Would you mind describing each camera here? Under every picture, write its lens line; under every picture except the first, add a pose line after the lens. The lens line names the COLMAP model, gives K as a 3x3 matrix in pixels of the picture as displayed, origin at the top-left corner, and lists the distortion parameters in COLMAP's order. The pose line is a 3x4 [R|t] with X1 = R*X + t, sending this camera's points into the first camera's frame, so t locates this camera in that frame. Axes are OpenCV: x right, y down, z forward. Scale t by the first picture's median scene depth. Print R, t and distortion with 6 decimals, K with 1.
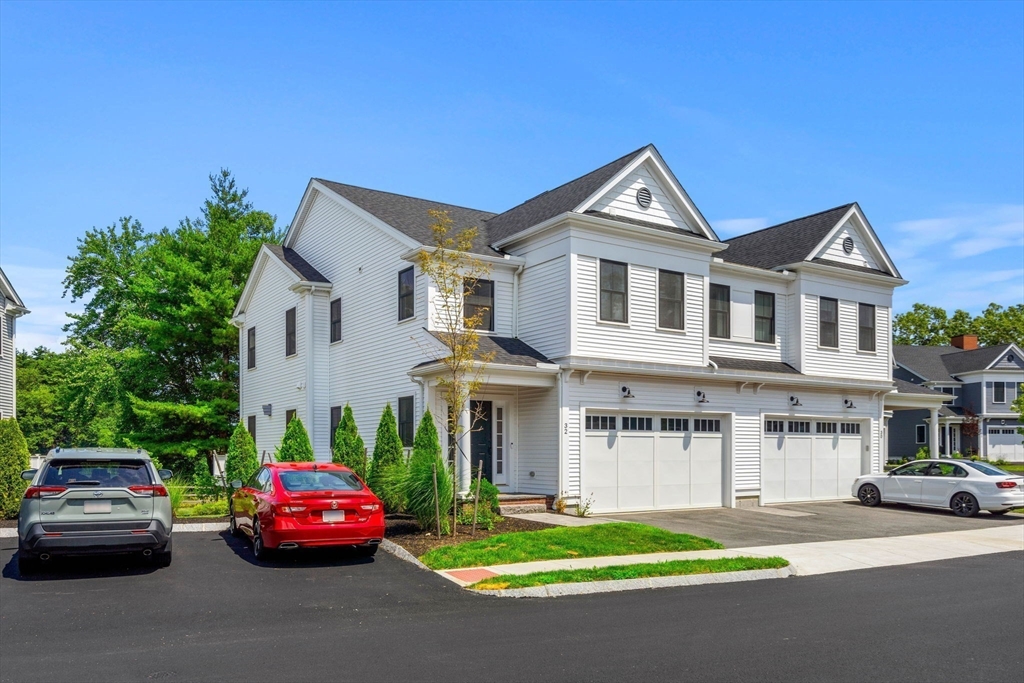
lens RADIAL K [[795.7, 0, 514.3], [0, 795.7, 458.6], [0, 0, 1]] dist [-0.000545, 0.000647]
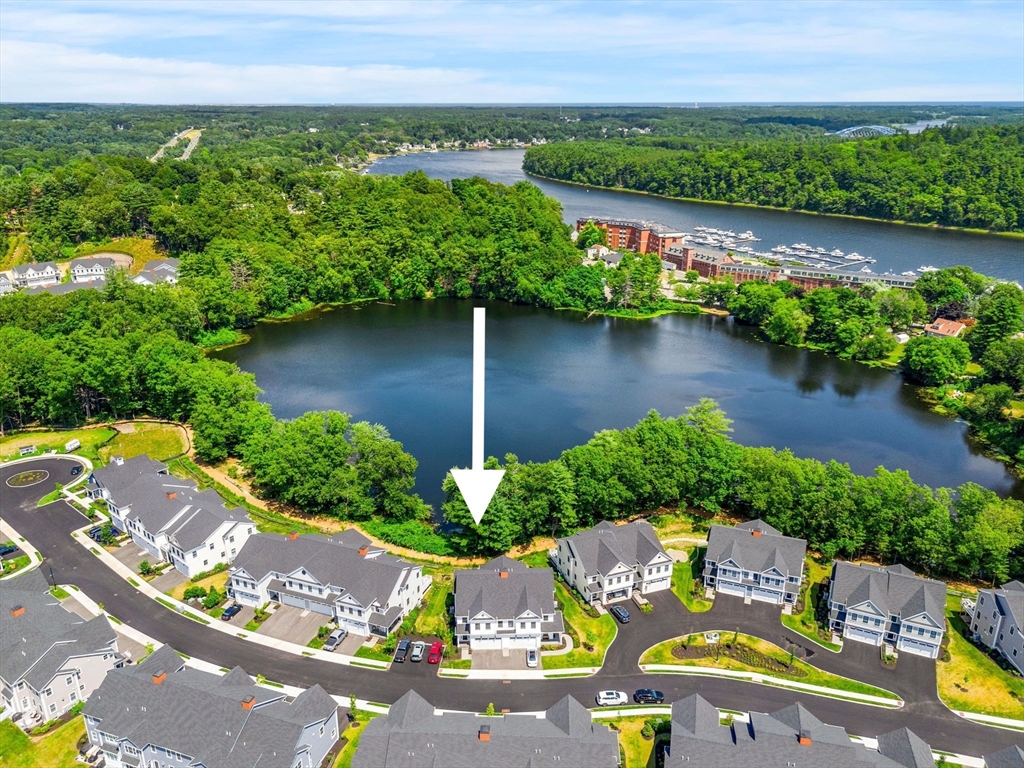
lens RADIAL K [[748.7, 0, 512.0], [0, 748.7, 384.0], [0, 0, 1]] dist [0.078980, -0.092680]
pose [[0.853041, 0.173430, -0.492182, 3.129166], [-0.002287, 0.944393, 0.328811, -4.202500], [0.521839, -0.279363, 0.806002, -3.528411]]
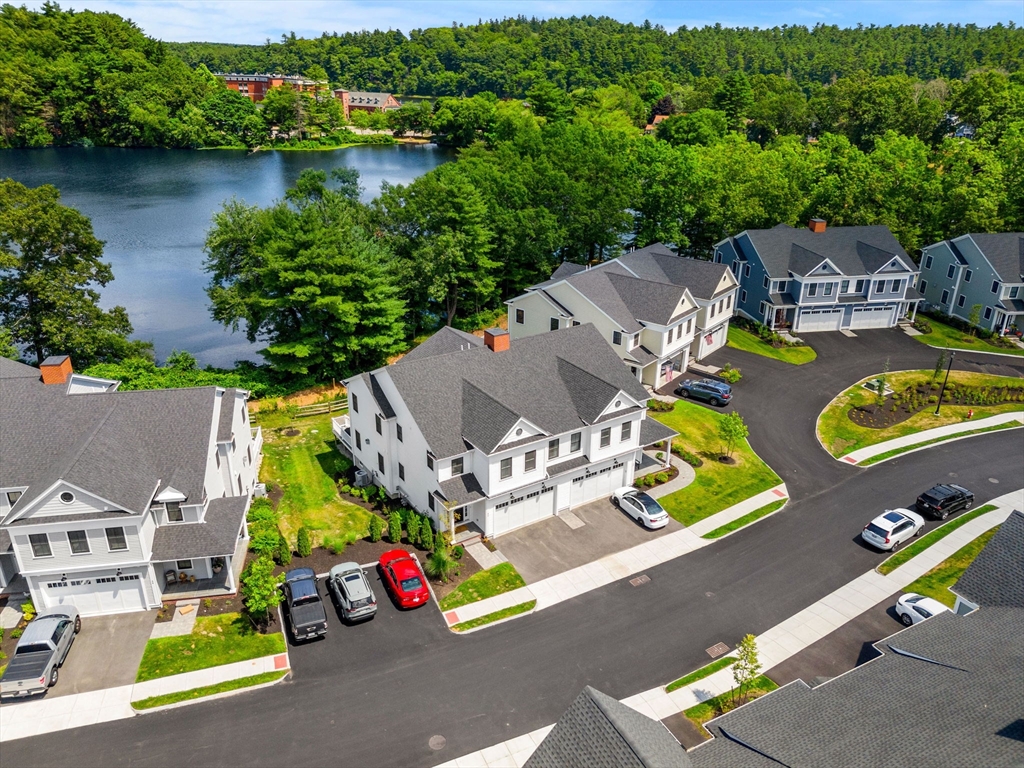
lens RADIAL K [[748.7, 0, 512.0], [0, 748.7, 384.0], [0, 0, 1]] dist [0.078980, -0.092680]
pose [[0.999837, 0.015464, -0.009351, 0.143154], [-0.010506, 0.918409, 0.395493, -1.303252], [0.014704, -0.395330, 0.918421, -1.088631]]
